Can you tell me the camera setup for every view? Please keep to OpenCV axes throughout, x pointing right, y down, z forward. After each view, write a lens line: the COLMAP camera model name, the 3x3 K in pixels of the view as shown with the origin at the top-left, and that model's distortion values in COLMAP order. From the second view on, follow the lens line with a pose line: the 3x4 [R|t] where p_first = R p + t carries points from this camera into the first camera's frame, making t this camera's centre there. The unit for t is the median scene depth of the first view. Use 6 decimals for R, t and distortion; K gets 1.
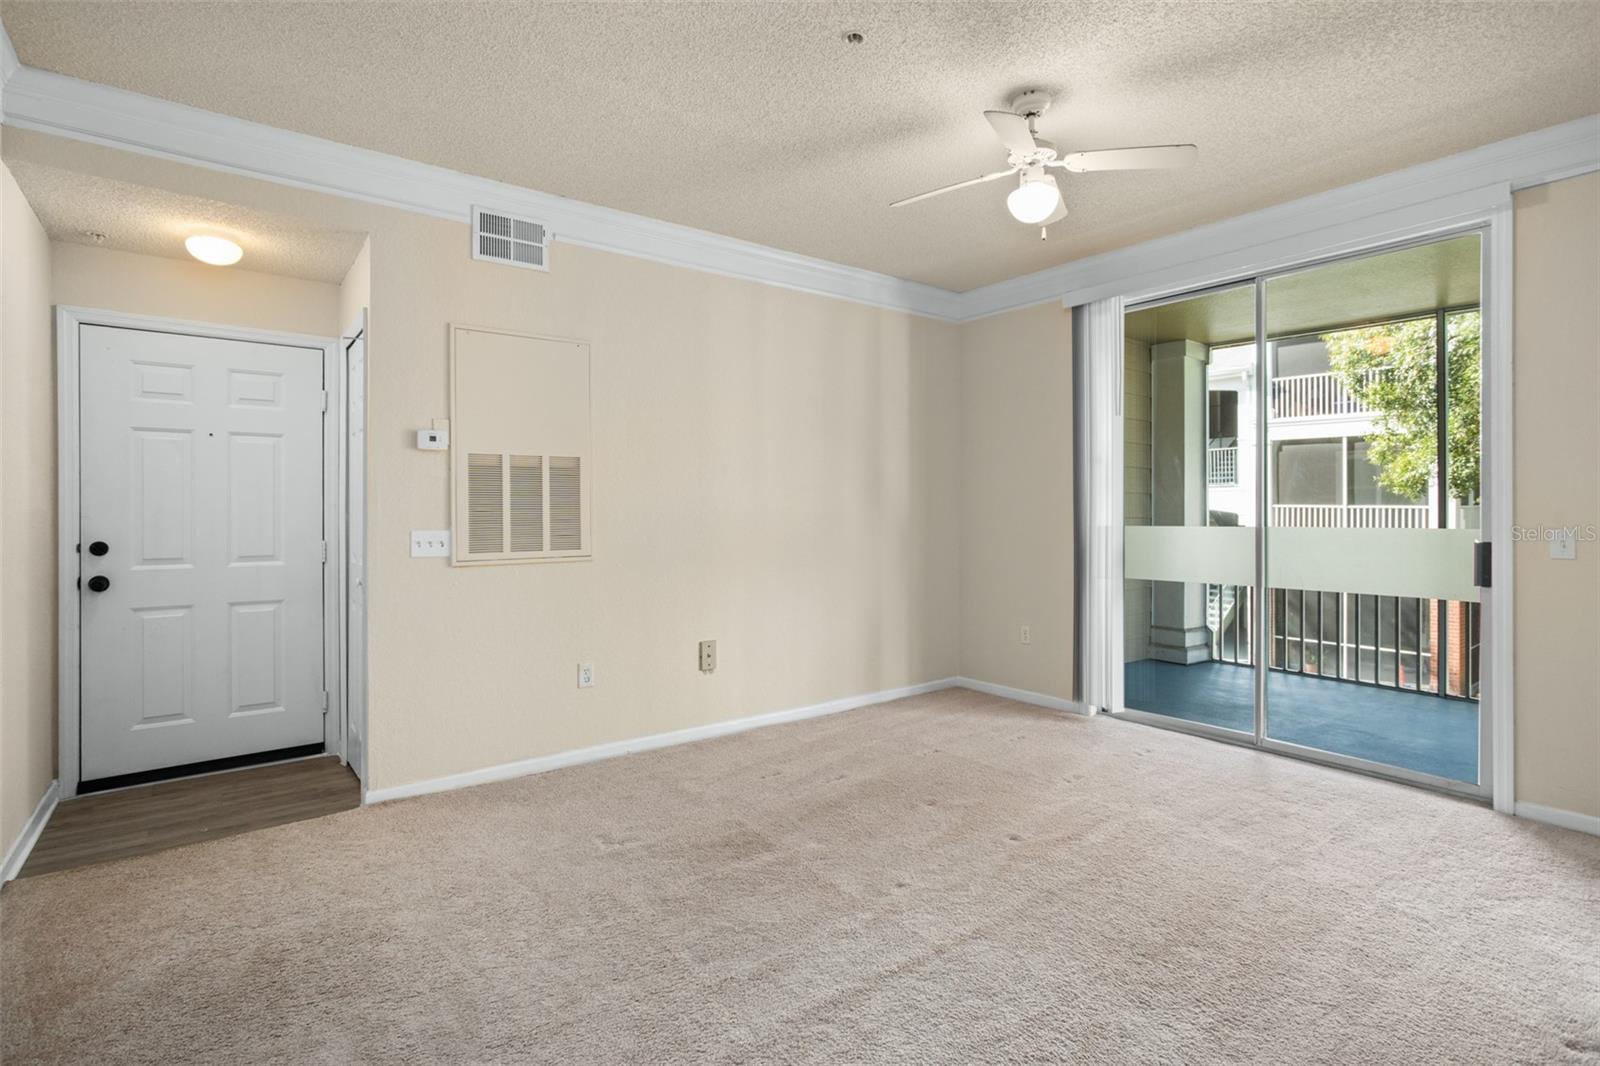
lens RADIAL K [[775.0, 0, 793.4], [0, 775.0, 514.0], [0, 0, 1]] dist [-0.045328, 0.028145]
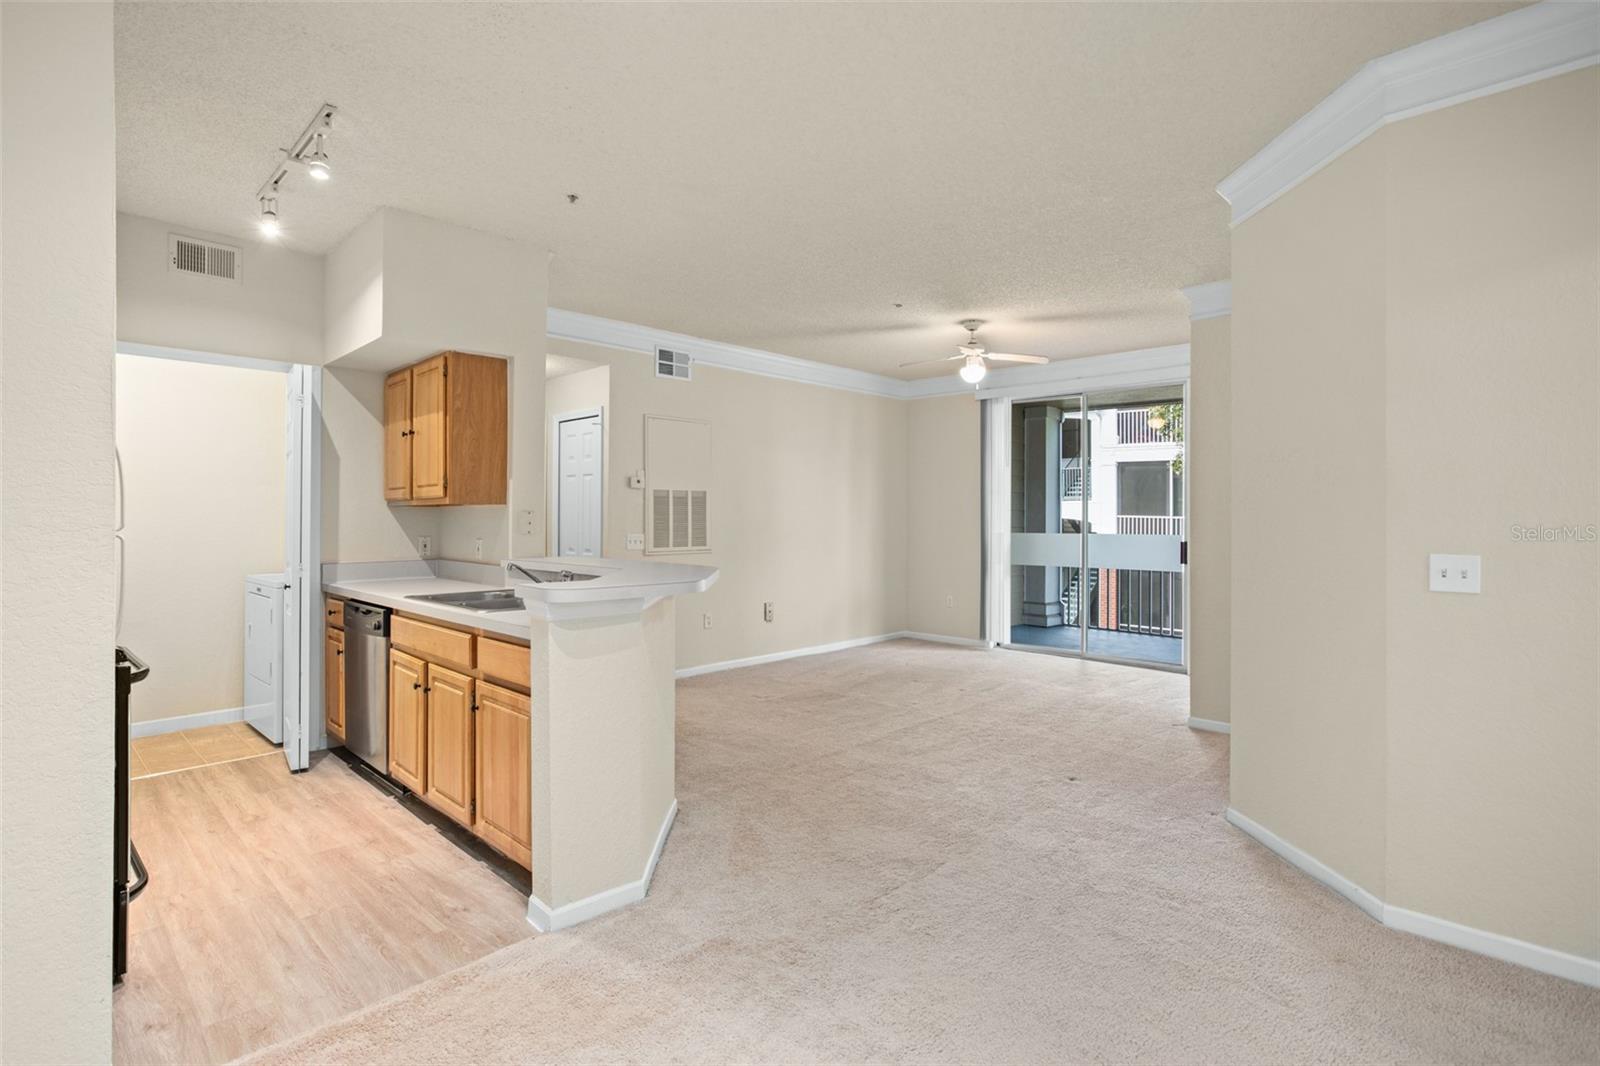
lens RADIAL K [[775.0, 0, 793.4], [0, 775.0, 514.0], [0, 0, 1]] dist [-0.045328, 0.028145]
pose [[0.988707, 0.007659, 0.149669, -0.301821], [-0.006708, 0.999954, -0.006854, -0.011729], [-0.149714, 0.005772, 0.988712, -0.619163]]
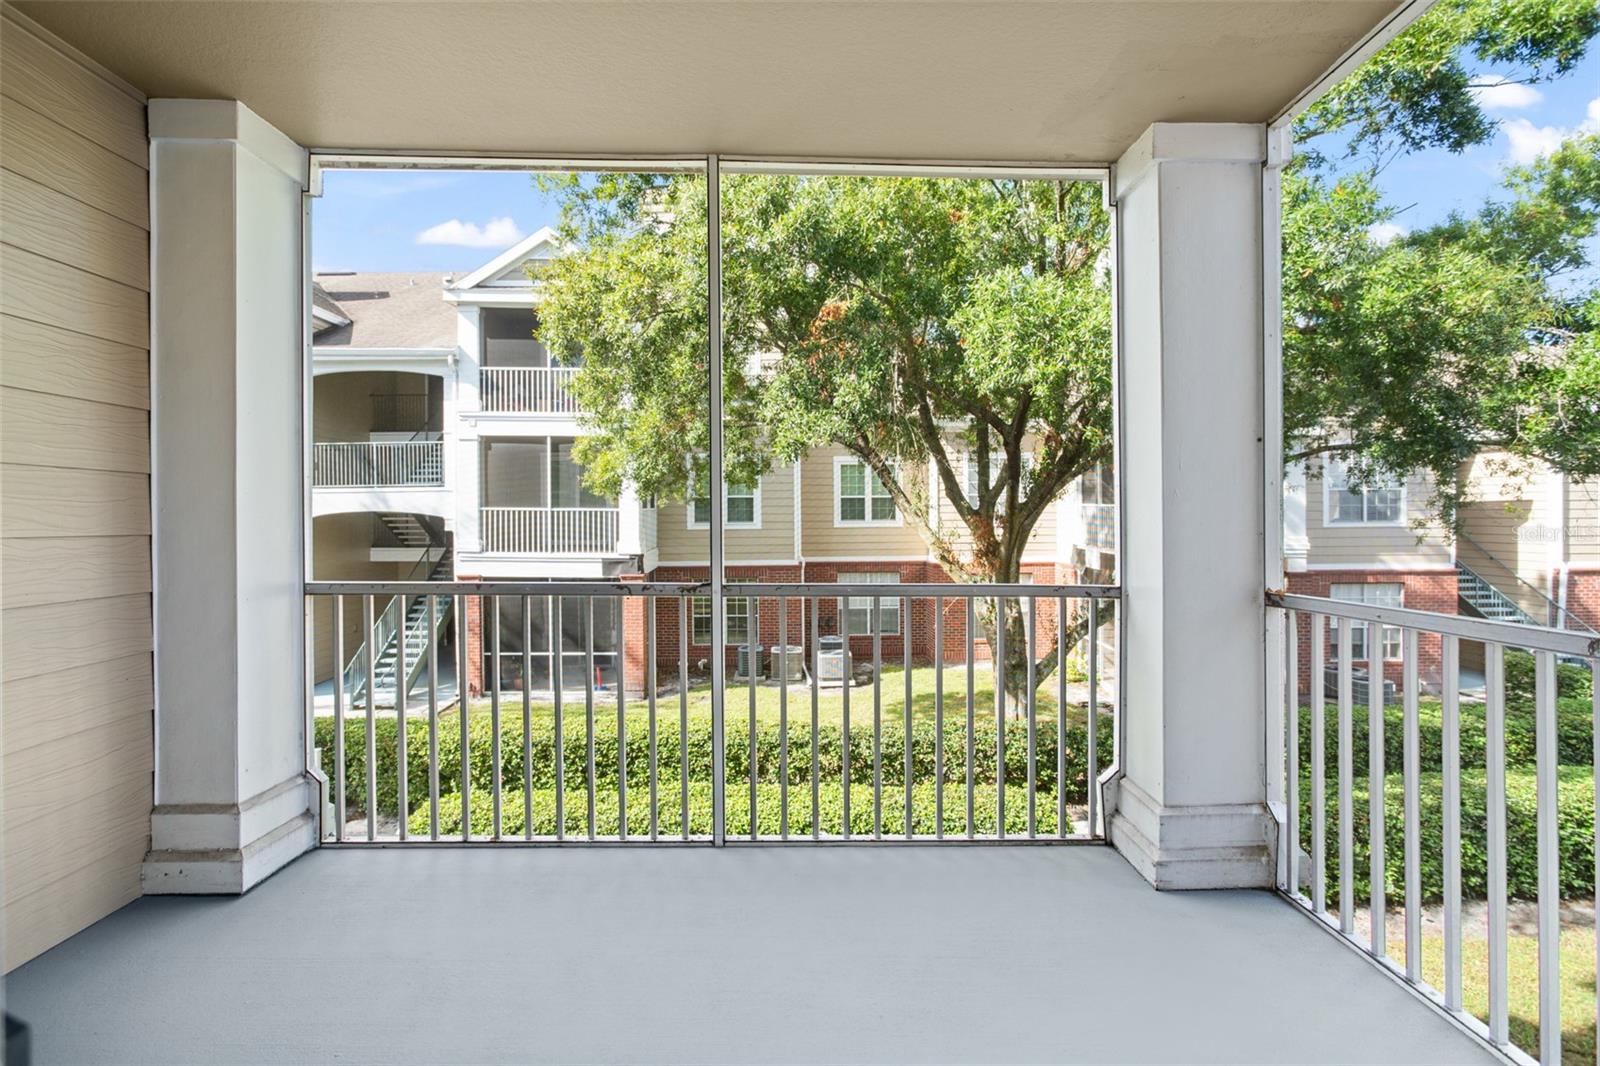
lens RADIAL K [[775.0, 0, 793.4], [0, 775.0, 514.0], [0, 0, 1]] dist [-0.045328, 0.028145]
pose [[0.592569, -0.003565, 0.805512, 0.564354], [0.006194, 0.999981, -0.000131, -0.005854], [-0.805496, 0.005067, 0.592579, 0.814085]]
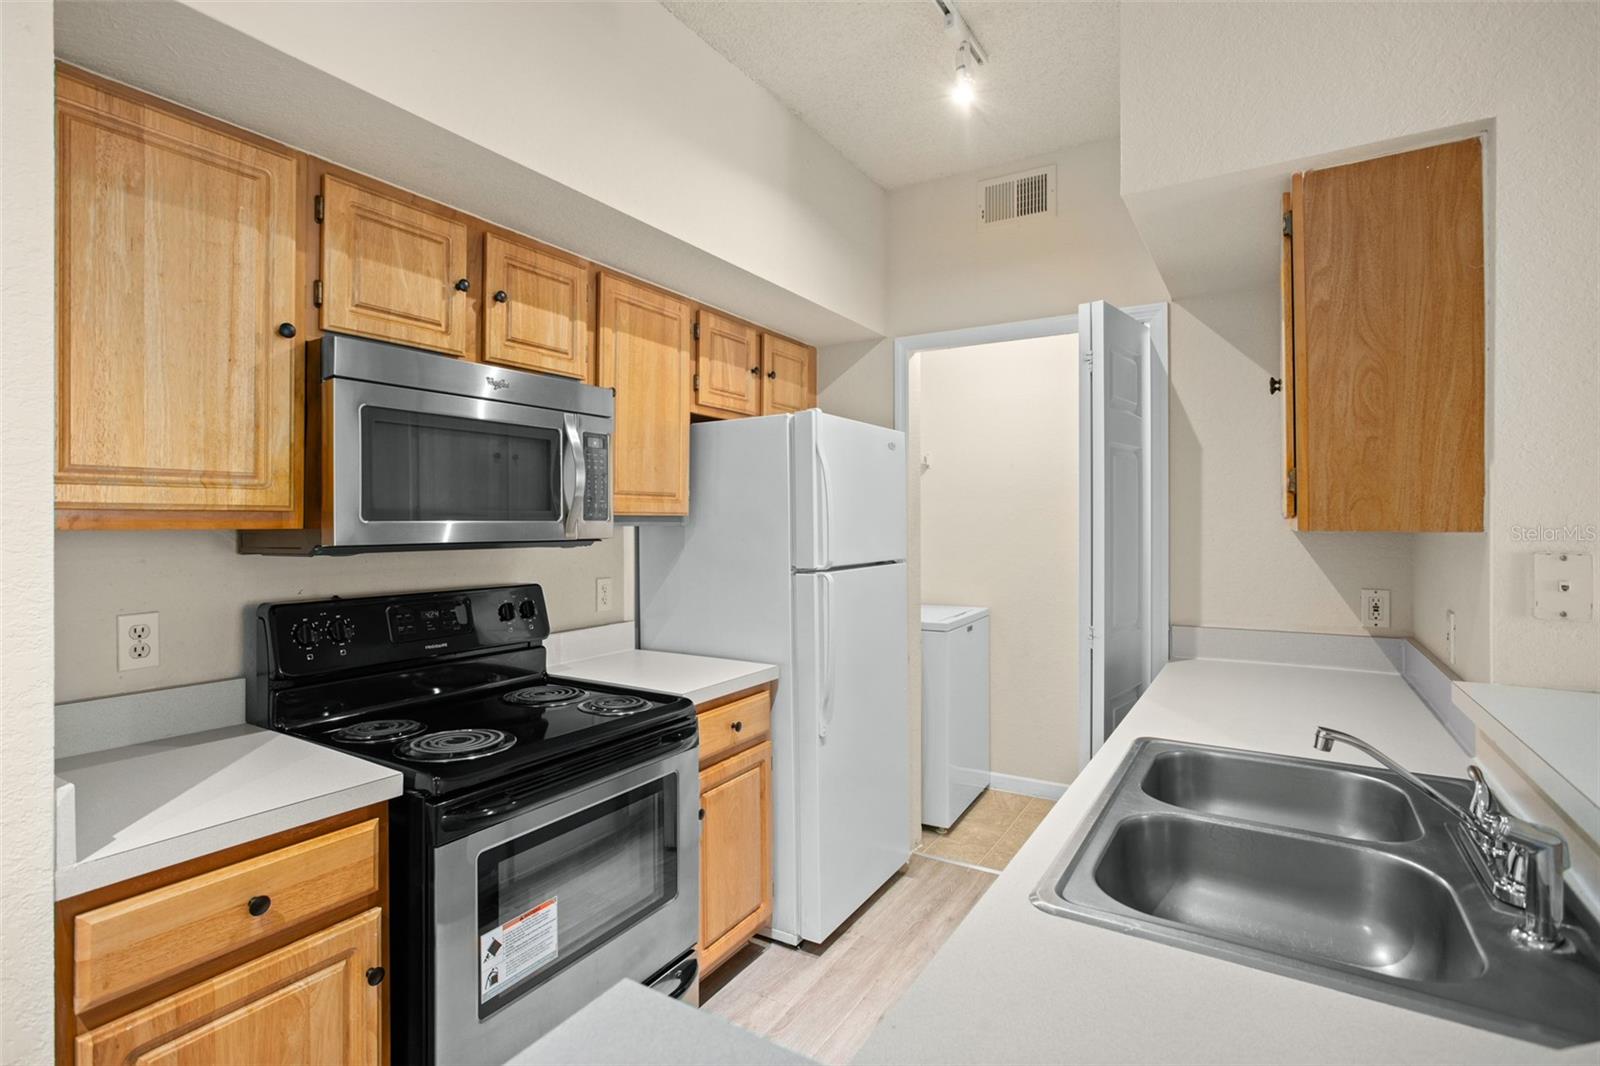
lens RADIAL K [[775.0, 0, 793.4], [0, 775.0, 514.0], [0, 0, 1]] dist [-0.045328, 0.028145]
pose [[0.355631, -0.003940, -0.934618, -0.298945], [-0.000432, 0.999990, -0.004380, -0.034076], [0.934626, 0.001961, 0.355626, -0.040044]]
